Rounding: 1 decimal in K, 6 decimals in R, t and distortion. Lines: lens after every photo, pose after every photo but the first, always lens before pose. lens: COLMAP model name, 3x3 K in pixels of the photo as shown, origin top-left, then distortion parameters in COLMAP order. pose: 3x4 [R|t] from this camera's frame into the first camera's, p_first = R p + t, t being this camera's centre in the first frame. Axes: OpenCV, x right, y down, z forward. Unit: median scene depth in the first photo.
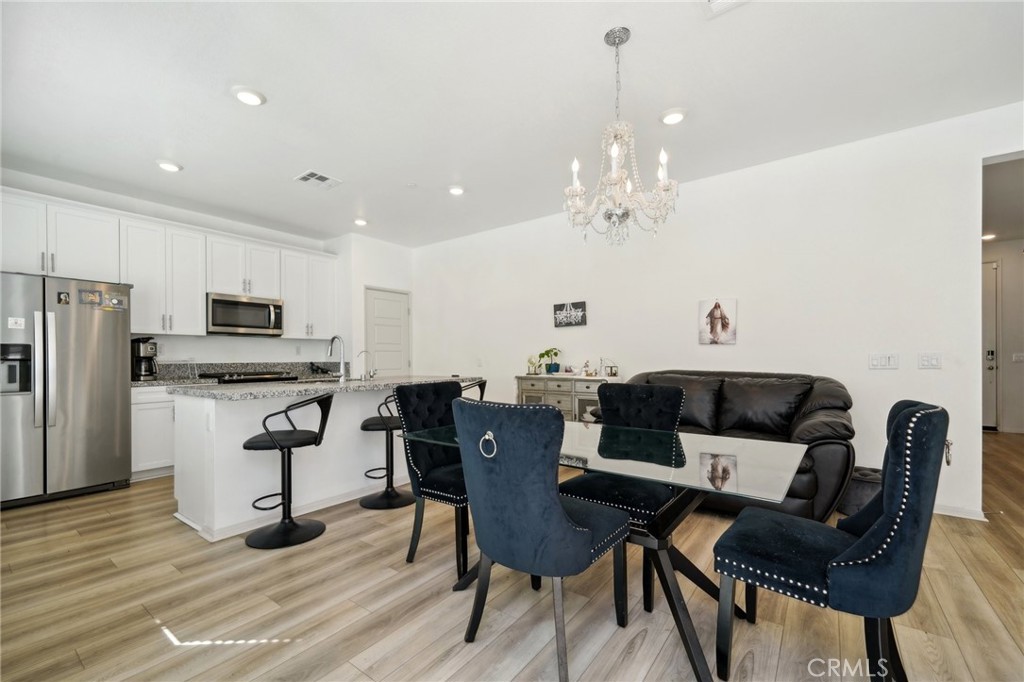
lens RADIAL K [[418.3, 0, 512.4], [0, 418.3, 357.1], [0, 0, 1]] dist [-0.003310, 0.001631]
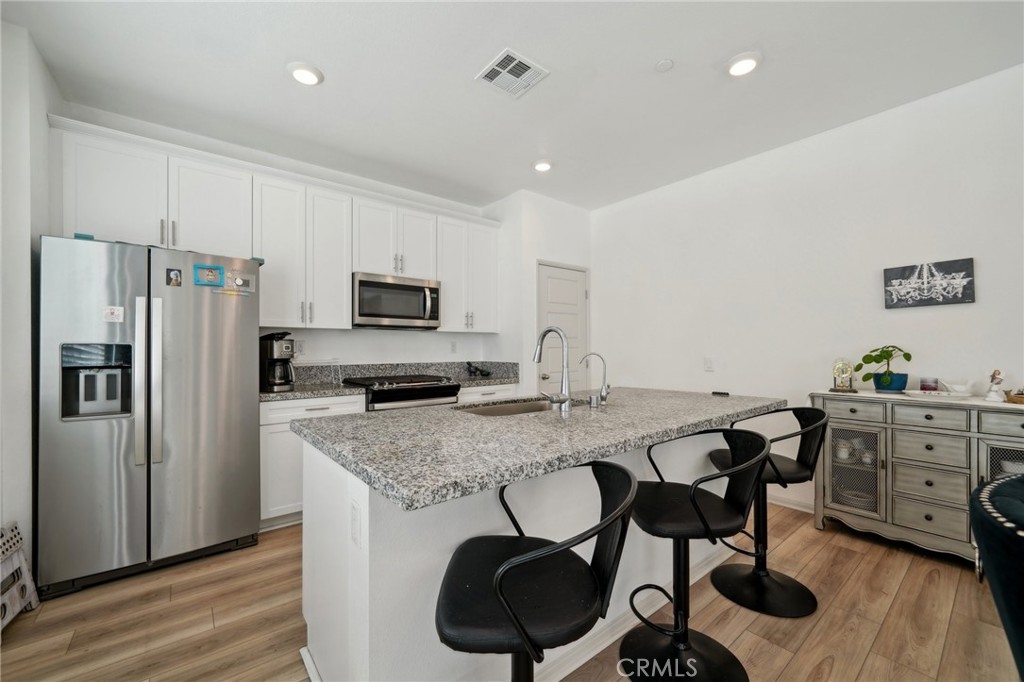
lens RADIAL K [[418.3, 0, 515.8], [0, 418.3, 344.6], [0, 0, 1]] dist [-0.003310, 0.001631]
pose [[0.966912, -0.000157, -0.255109, -0.261278], [-0.001924, 0.999967, -0.007909, -0.018890], [0.255101, 0.008138, 0.966880, 0.355495]]
